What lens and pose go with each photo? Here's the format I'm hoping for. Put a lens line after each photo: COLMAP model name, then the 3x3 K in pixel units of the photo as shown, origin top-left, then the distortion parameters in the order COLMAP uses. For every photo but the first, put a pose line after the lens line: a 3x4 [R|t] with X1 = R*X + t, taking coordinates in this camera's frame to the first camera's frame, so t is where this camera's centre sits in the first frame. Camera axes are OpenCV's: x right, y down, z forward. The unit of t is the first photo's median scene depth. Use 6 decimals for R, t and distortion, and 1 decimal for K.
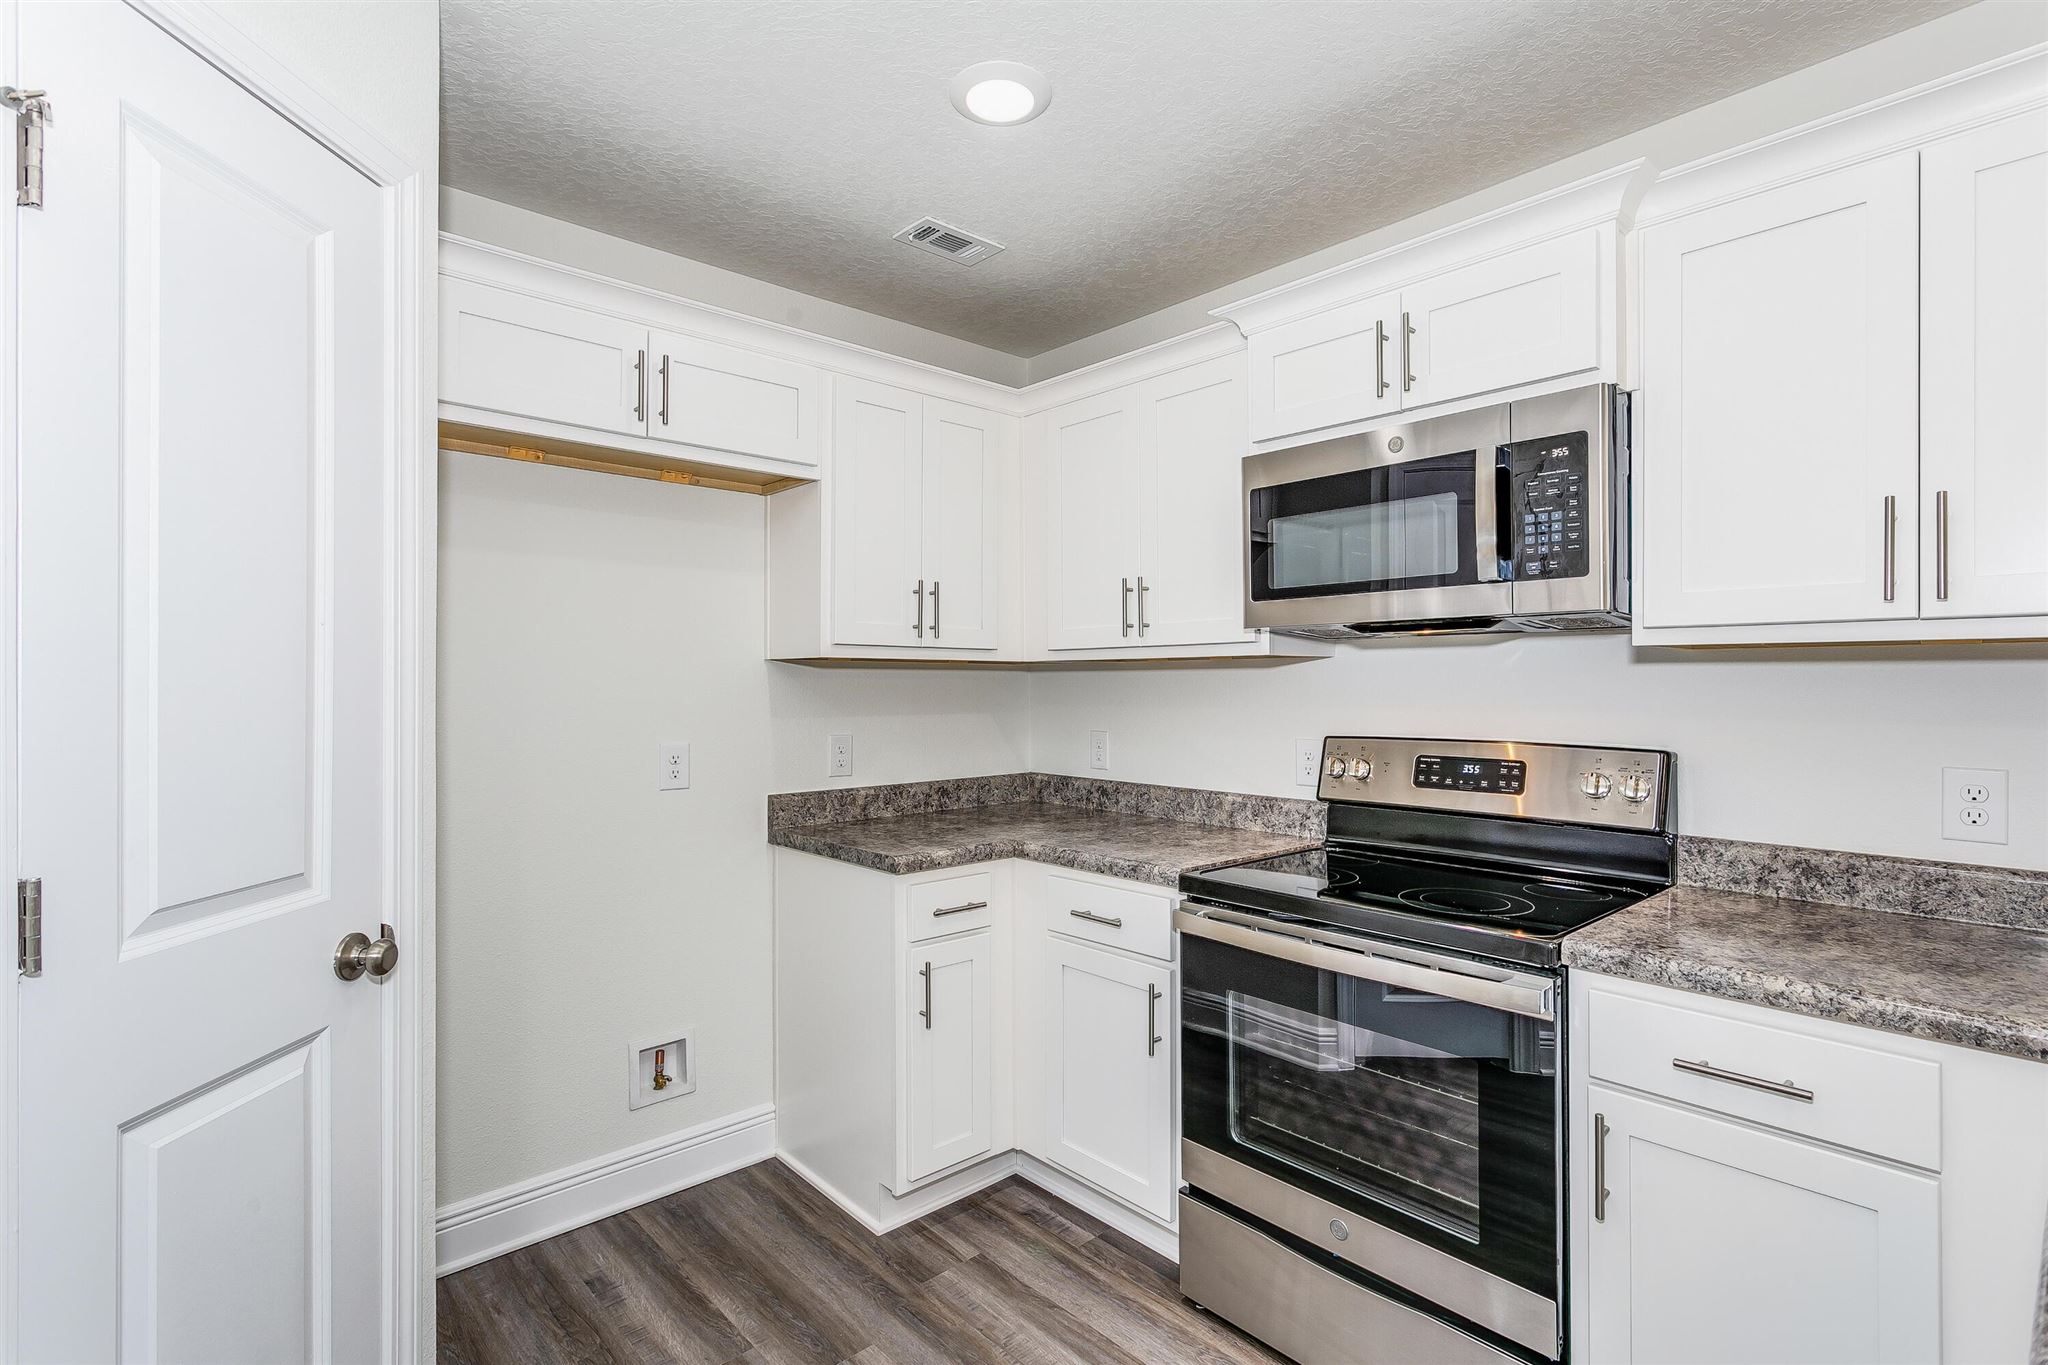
lens RADIAL K [[975.1, 0, 1017.8], [0, 975.1, 676.8], [0, 0, 1]] dist [-0.001315, 0.003133]
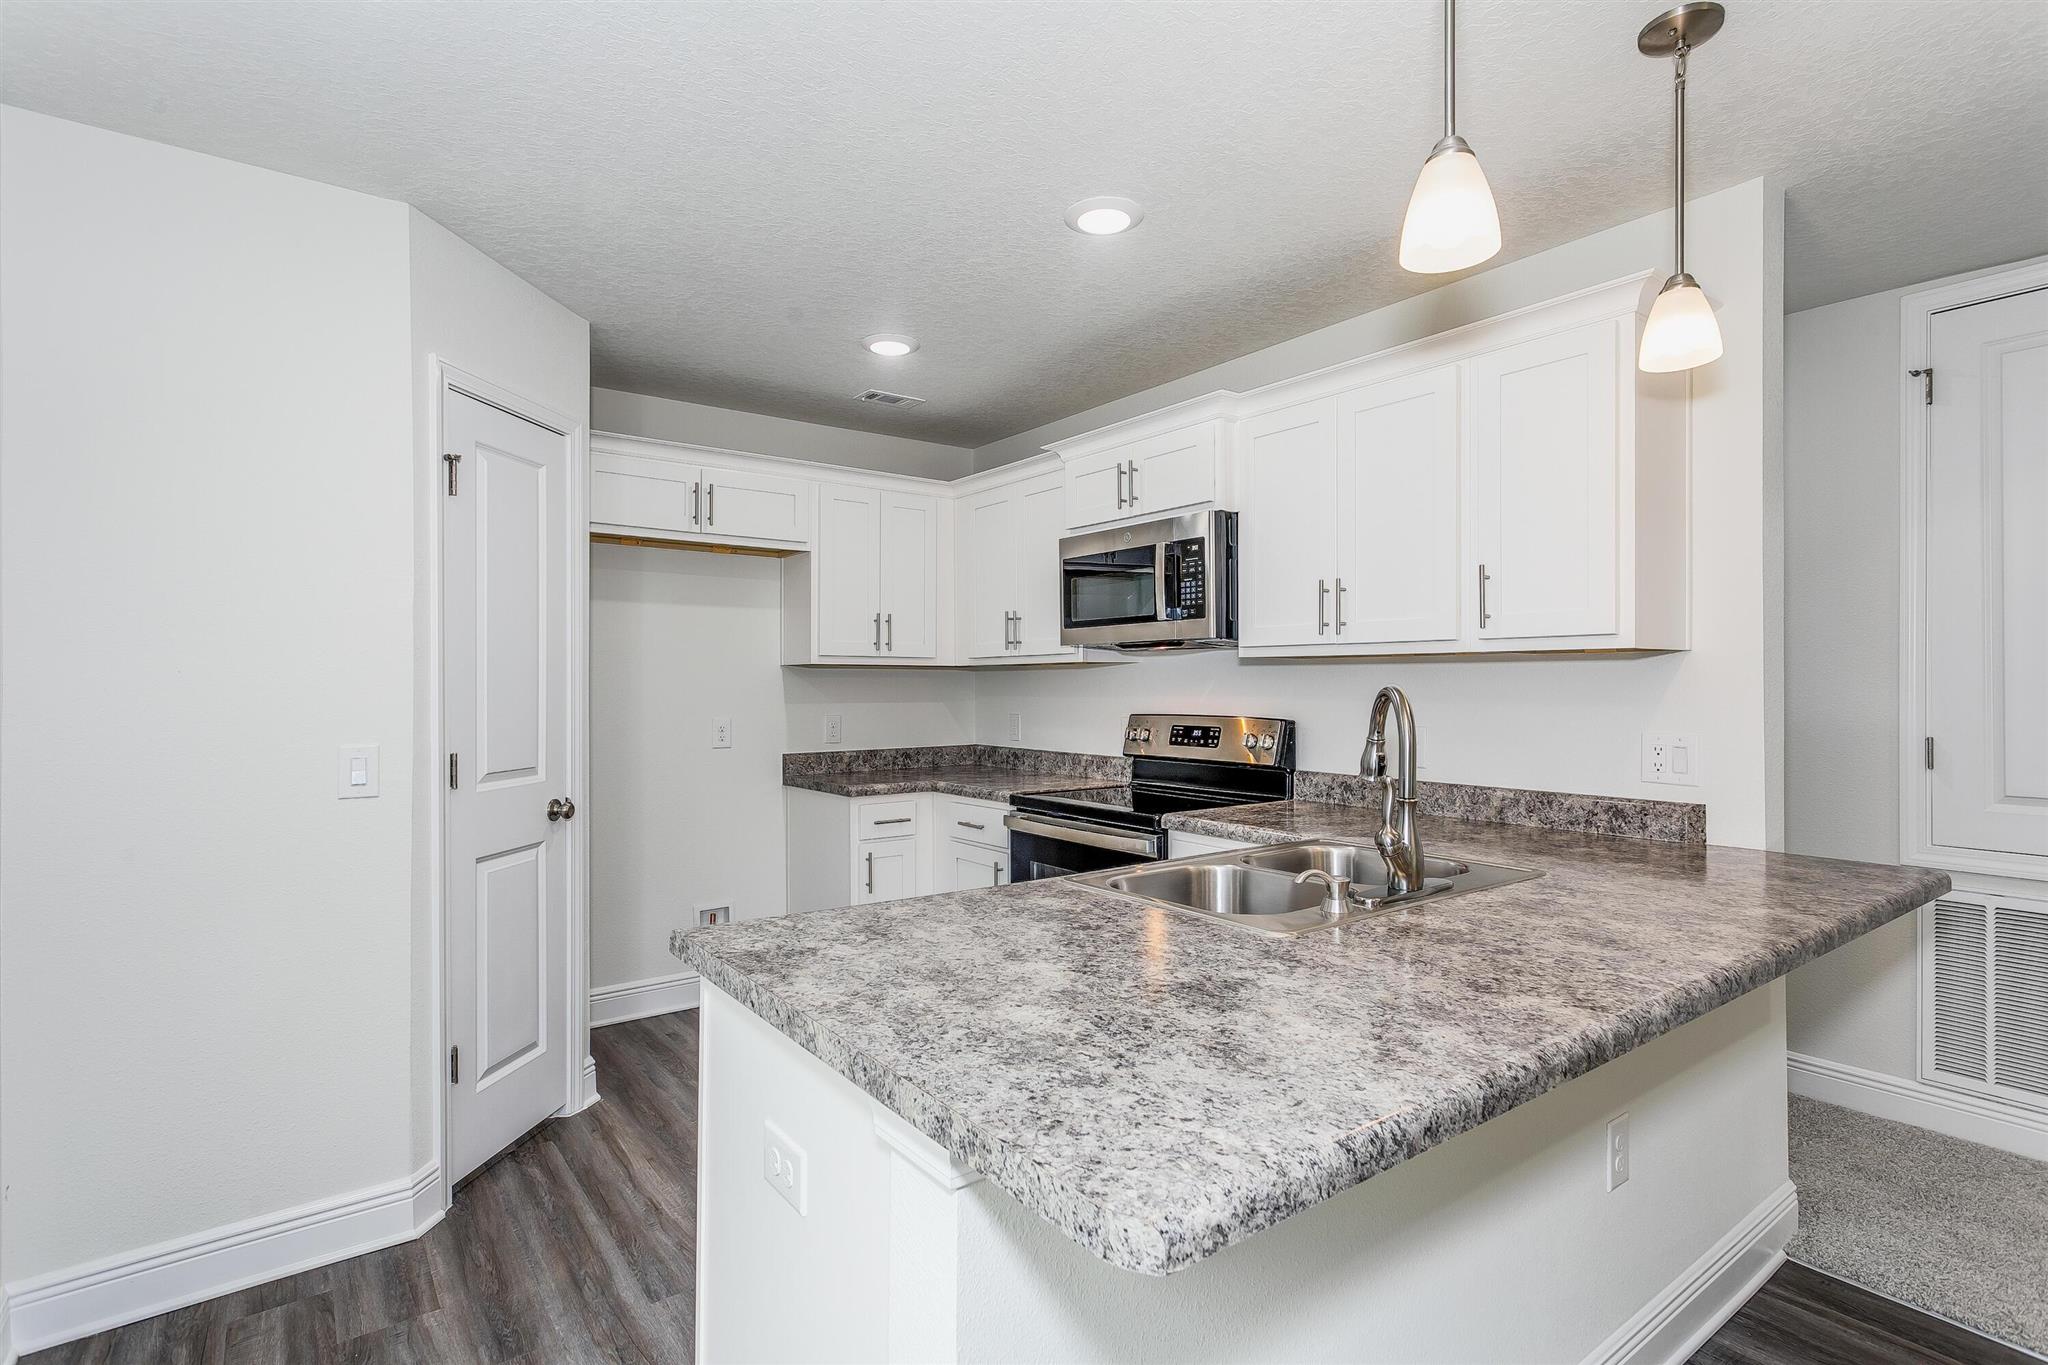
lens RADIAL K [[975.1, 0, 1008.3], [0, 975.1, 678.8], [0, 0, 1]] dist [-0.001315, 0.003133]
pose [[0.995772, -0.001689, -0.091843, 0.299169], [0.001824, 0.999997, 0.001384, 0.002685], [0.091840, -0.001546, 0.995773, -0.618455]]
